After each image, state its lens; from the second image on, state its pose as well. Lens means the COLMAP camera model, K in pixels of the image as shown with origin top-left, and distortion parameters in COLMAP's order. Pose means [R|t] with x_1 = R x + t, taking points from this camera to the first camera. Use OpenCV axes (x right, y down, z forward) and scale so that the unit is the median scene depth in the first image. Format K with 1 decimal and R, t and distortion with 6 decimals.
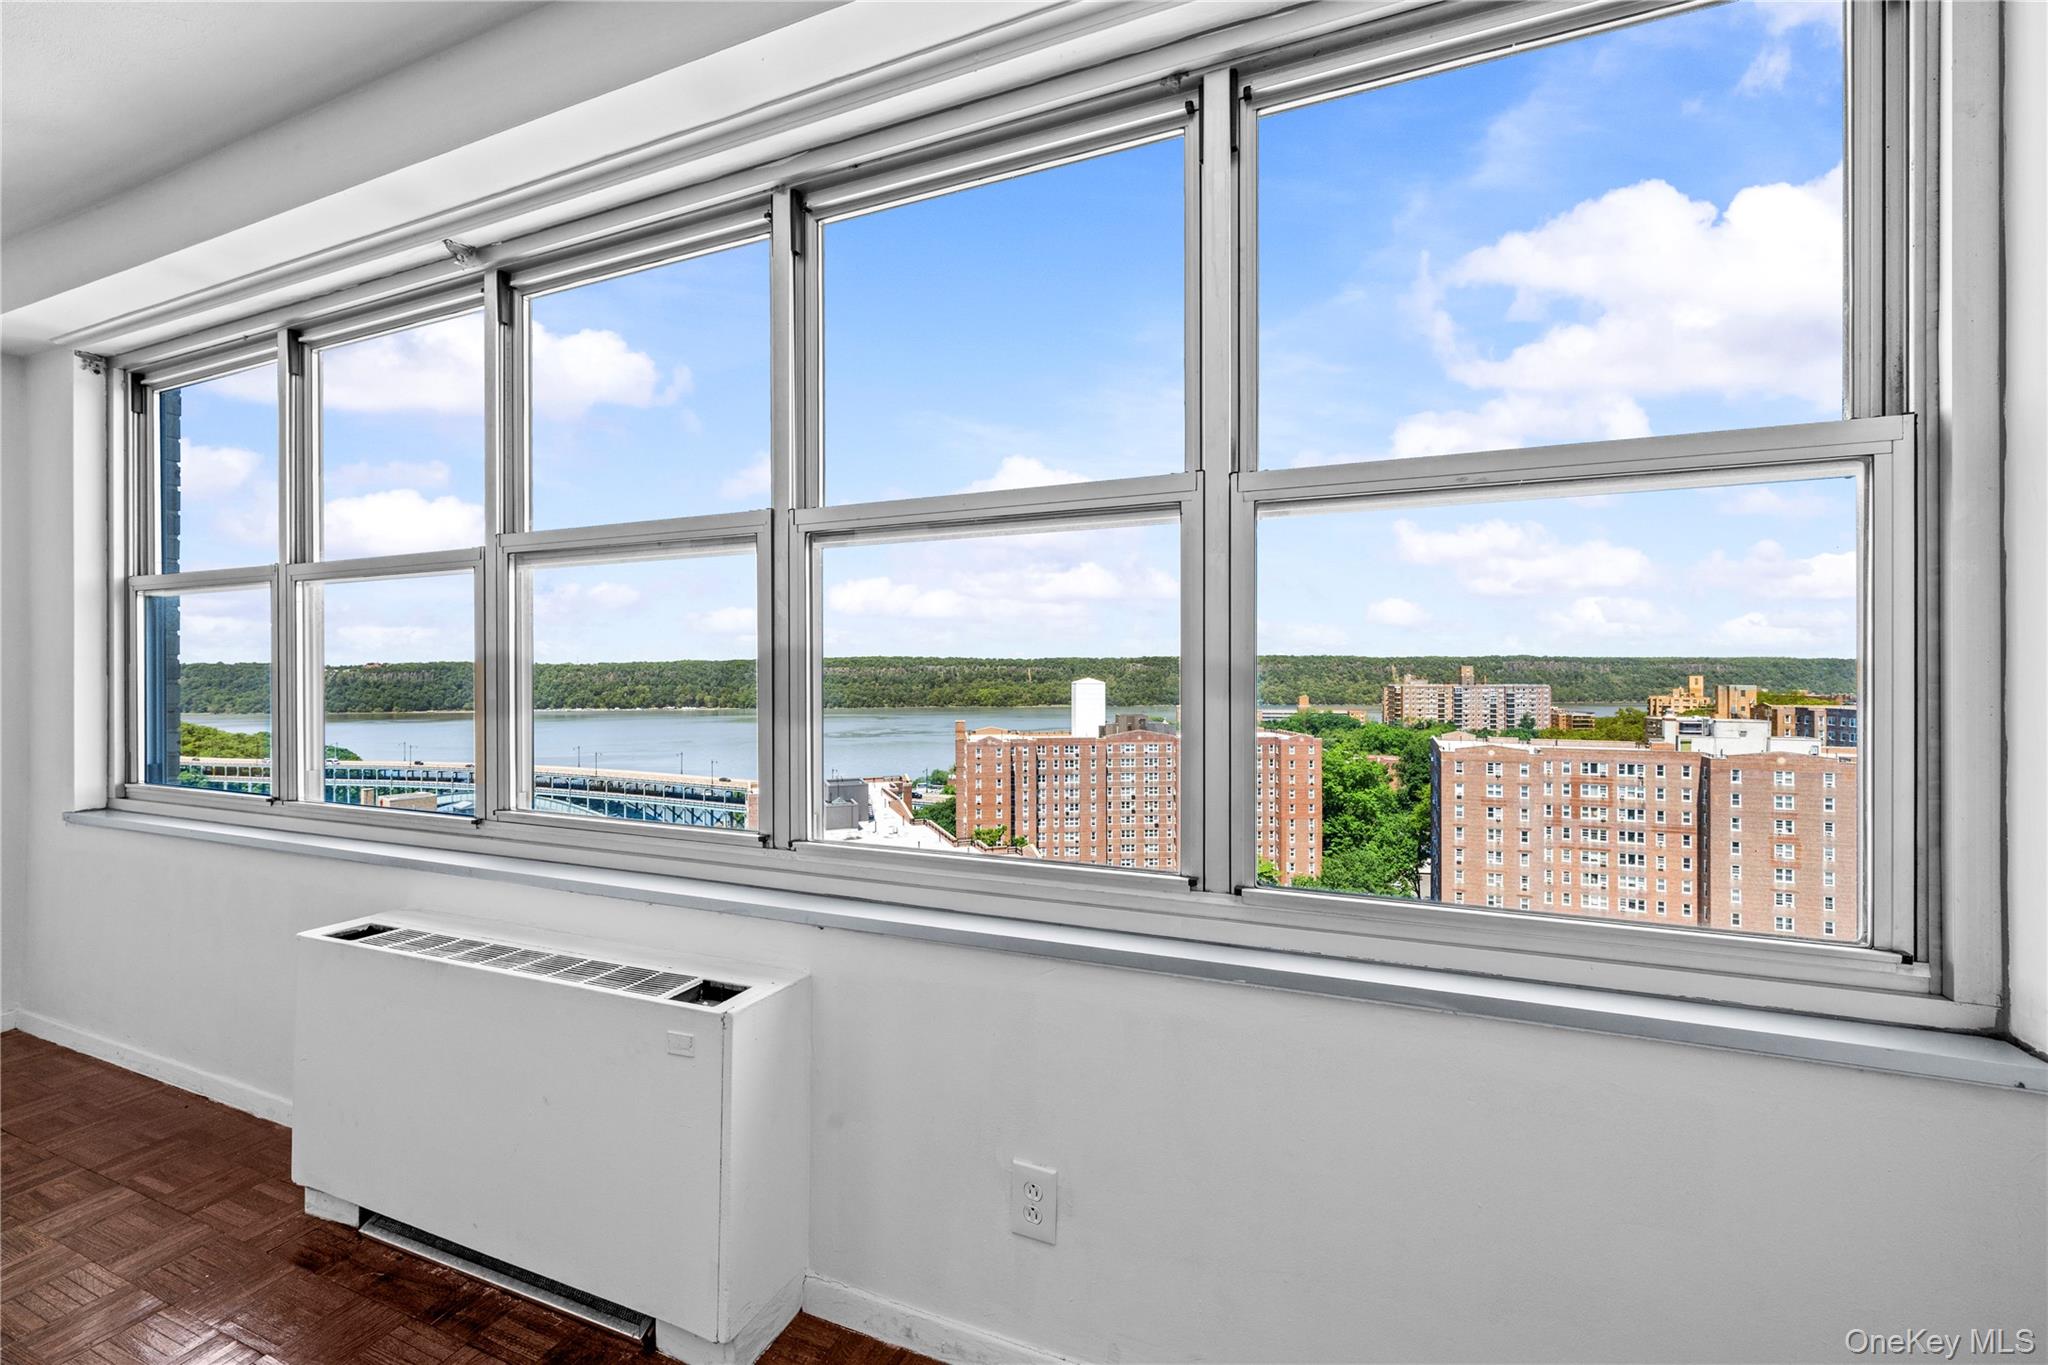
lens RADIAL K [[843.3, 0, 1024.0], [0, 843.3, 682.5], [0, 0, 1]] dist [-0.000985, -0.000054]
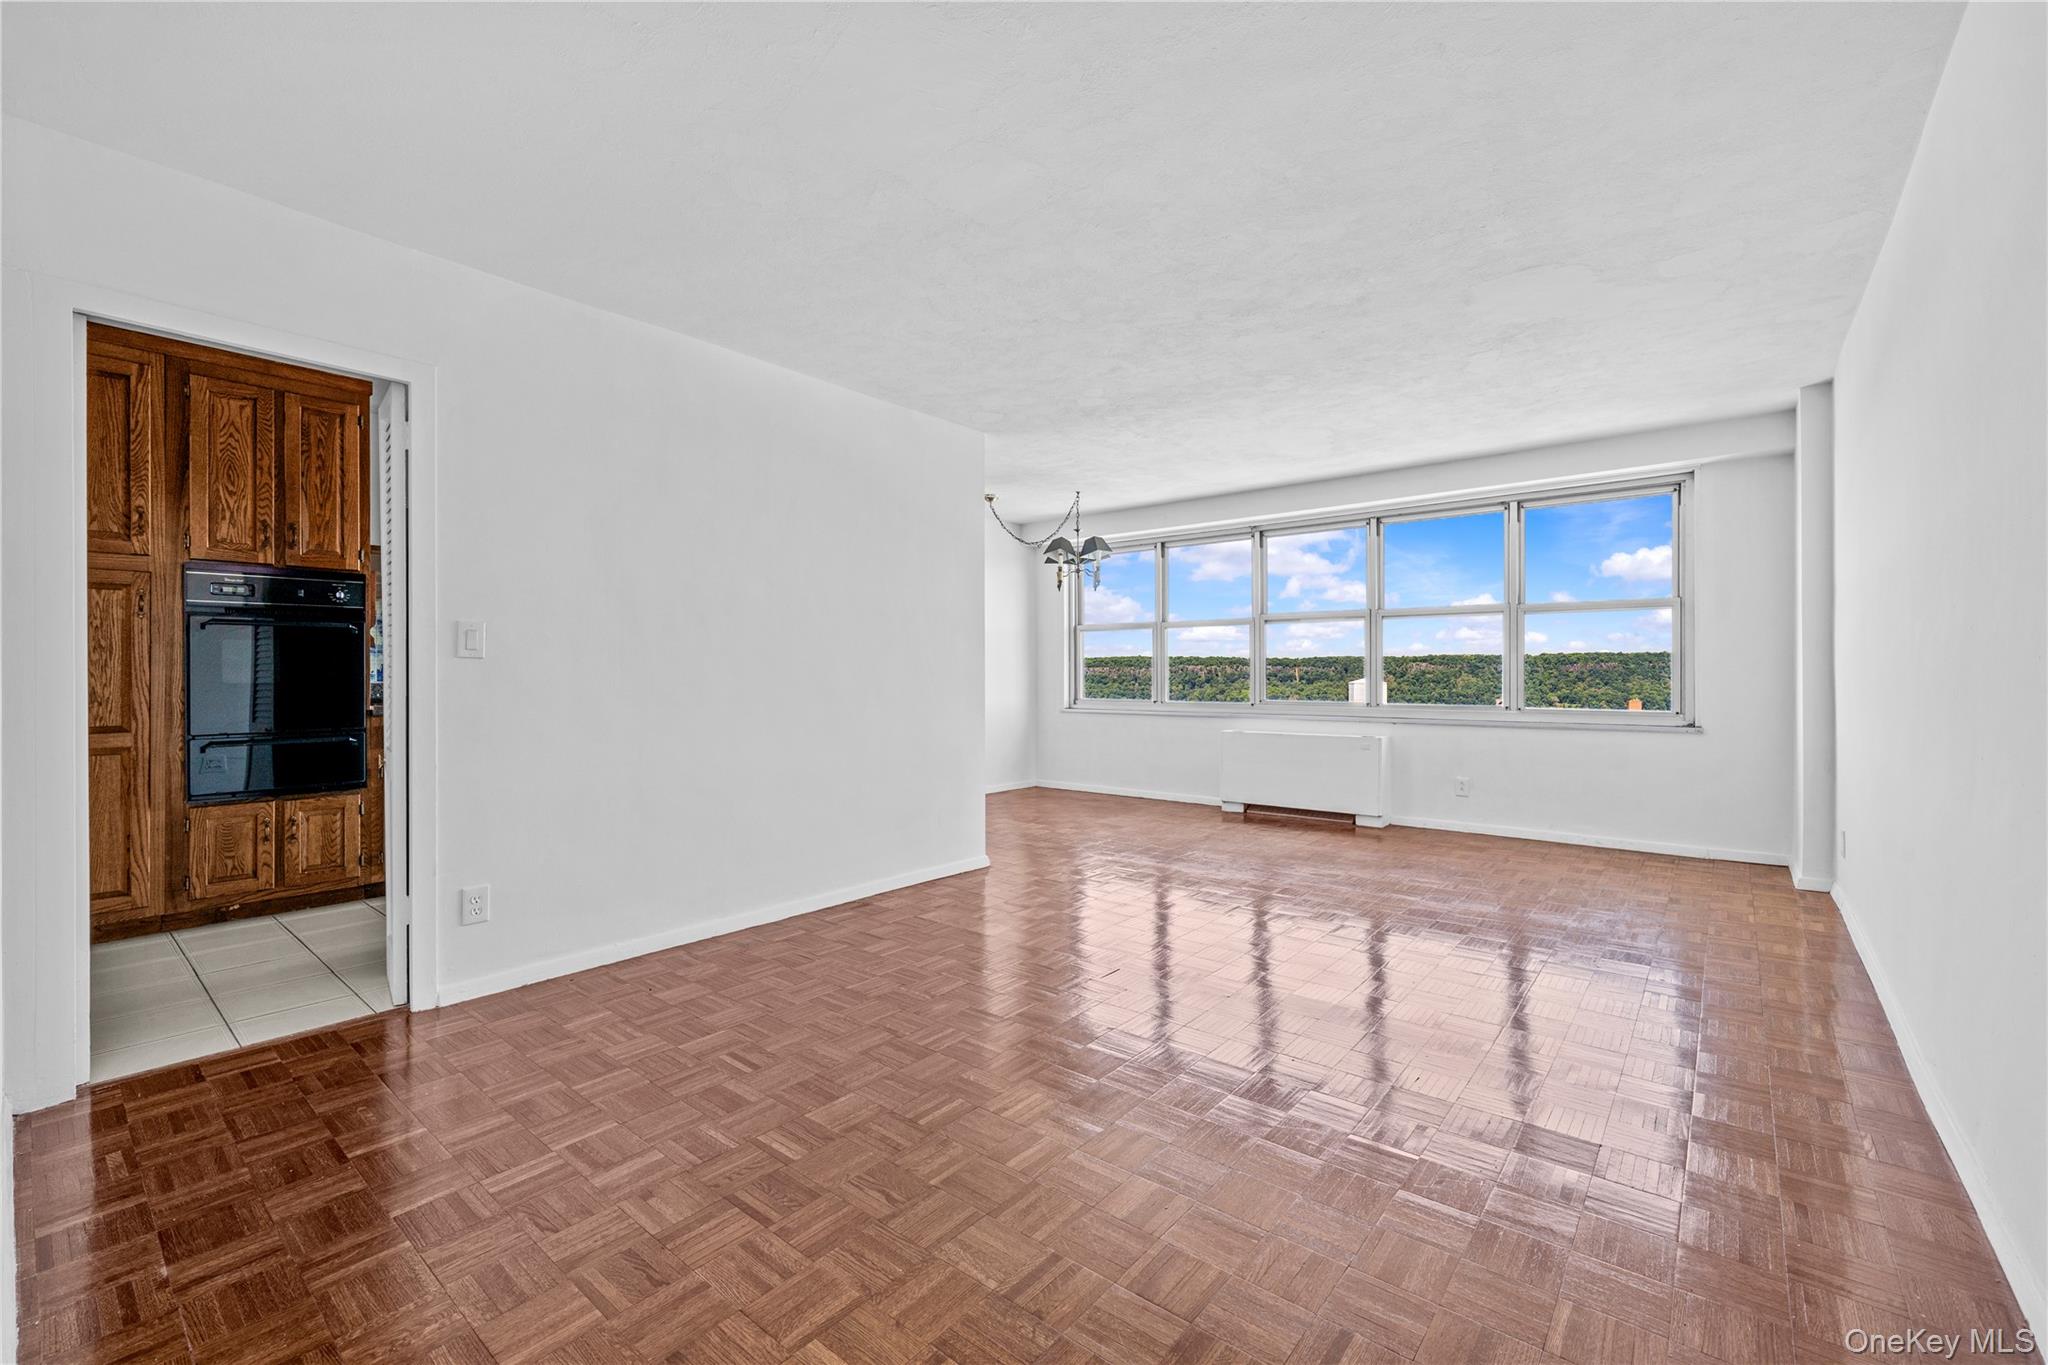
lens RADIAL K [[843.3, 0, 1024.0], [0, 843.3, 682.5], [0, 0, 1]] dist [-0.000985, -0.000054]
pose [[0.953301, 0.004087, -0.301993, -0.604858], [-0.004075, 0.999991, 0.000671, 0.101838], [0.301994, 0.000591, 0.953310, -2.738290]]
